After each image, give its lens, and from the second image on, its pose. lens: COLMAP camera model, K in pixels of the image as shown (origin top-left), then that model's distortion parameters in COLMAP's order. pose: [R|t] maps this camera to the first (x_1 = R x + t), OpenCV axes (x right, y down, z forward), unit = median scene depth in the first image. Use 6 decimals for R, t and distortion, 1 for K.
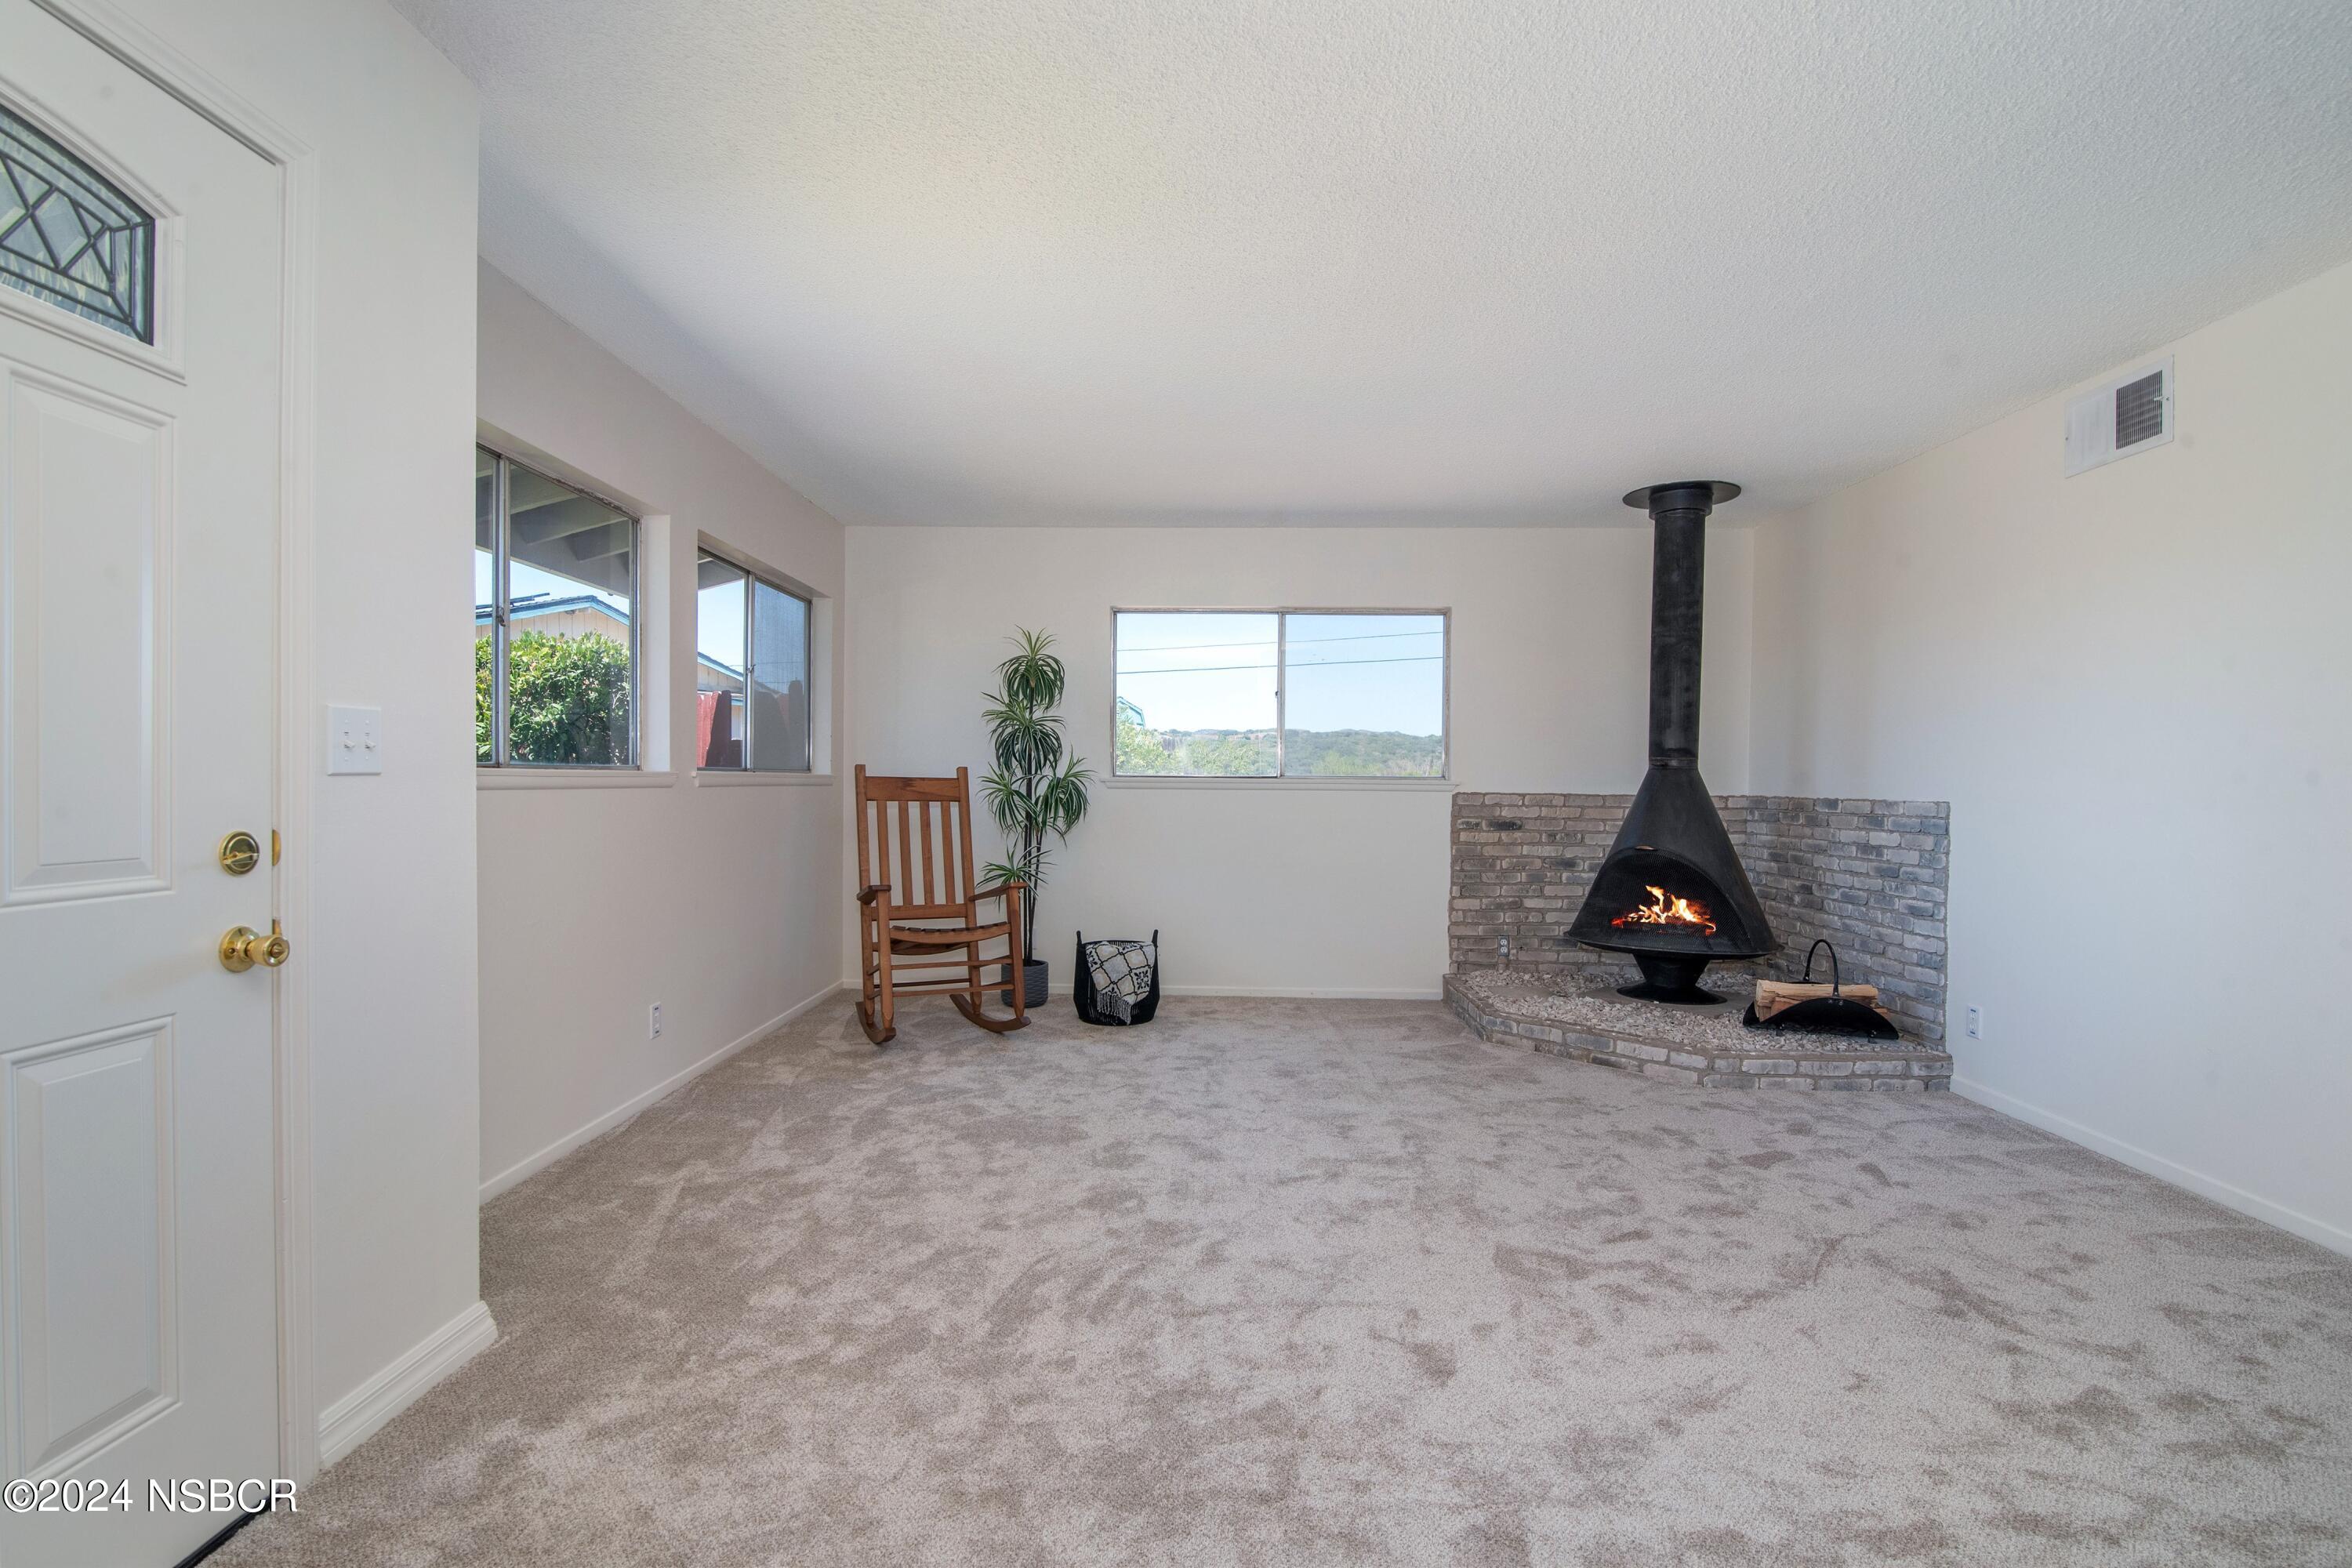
lens RADIAL K [[1072.4, 0, 1143.5], [0, 1072.4, 795.4], [0, 0, 1]] dist [-0.022170, -0.001613]
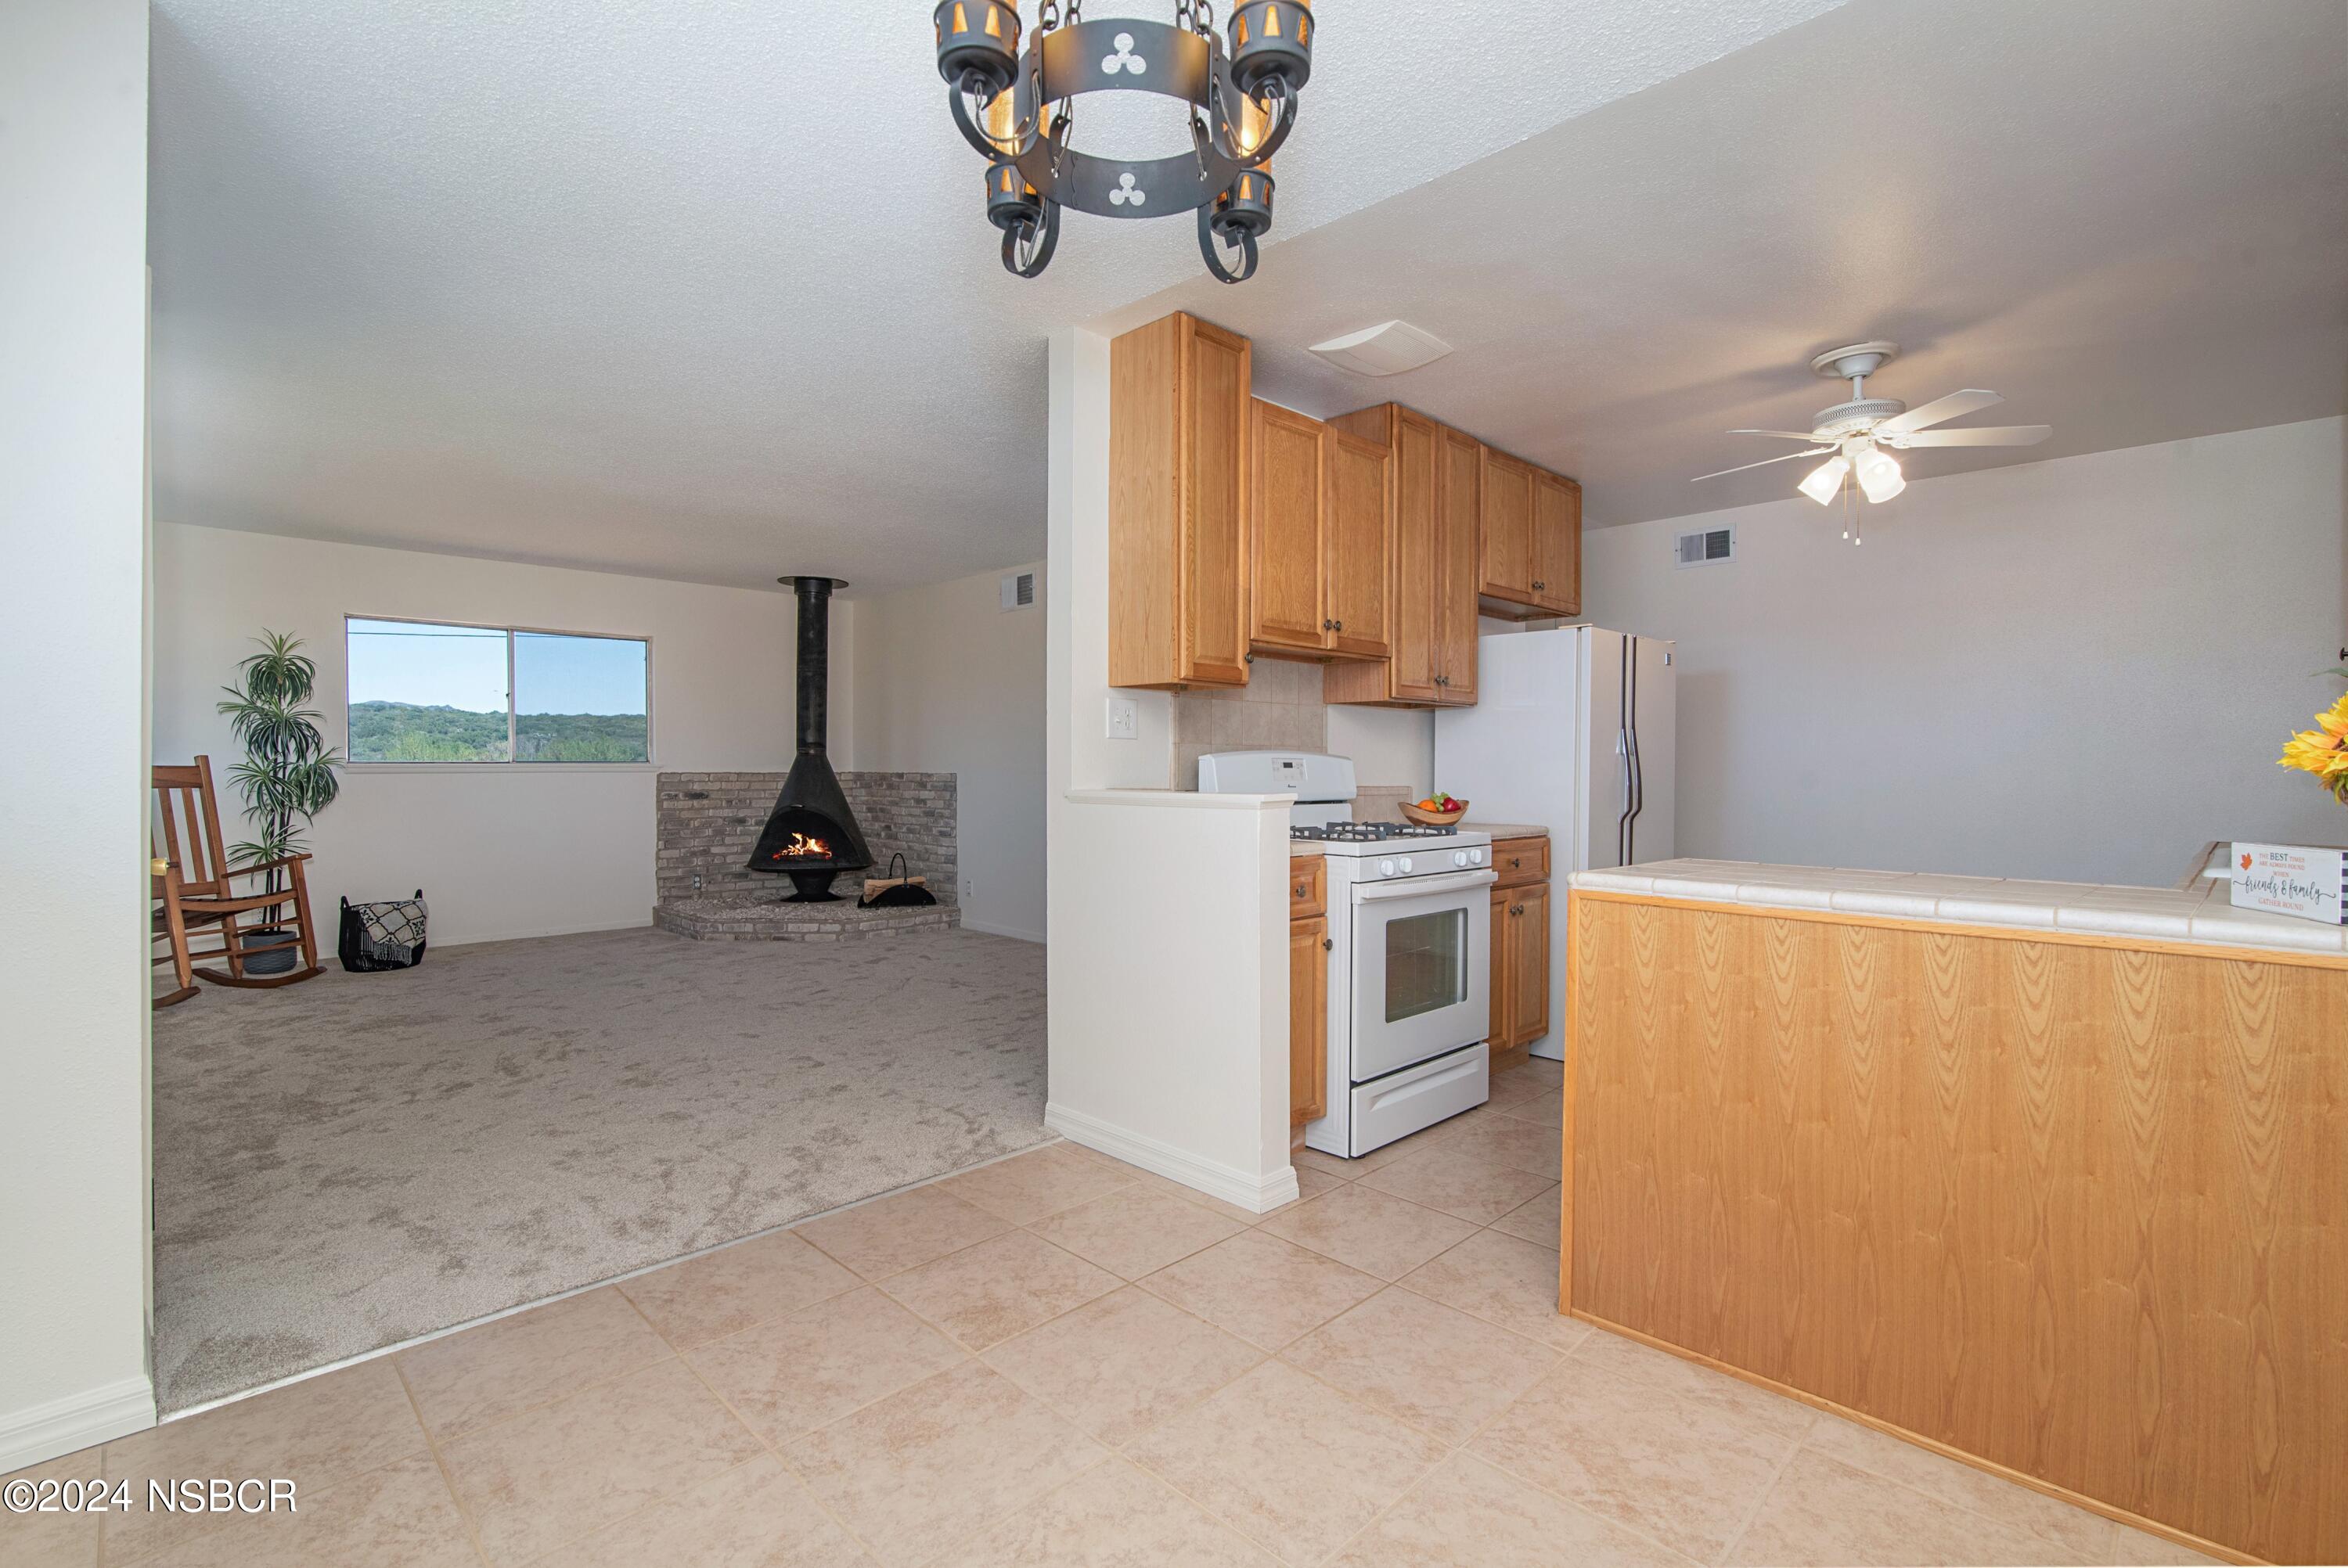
lens RADIAL K [[1096.9, 0, 1174.0], [0, 1096.9, 784.0], [0, 0, 1]] dist [-0.017579, -0.000461]
pose [[0.679466, -0.022231, 0.733370, -0.328456], [0.017471, 0.999748, 0.014119, 0.004008], [-0.733499, 0.003220, 0.679683, -0.494312]]
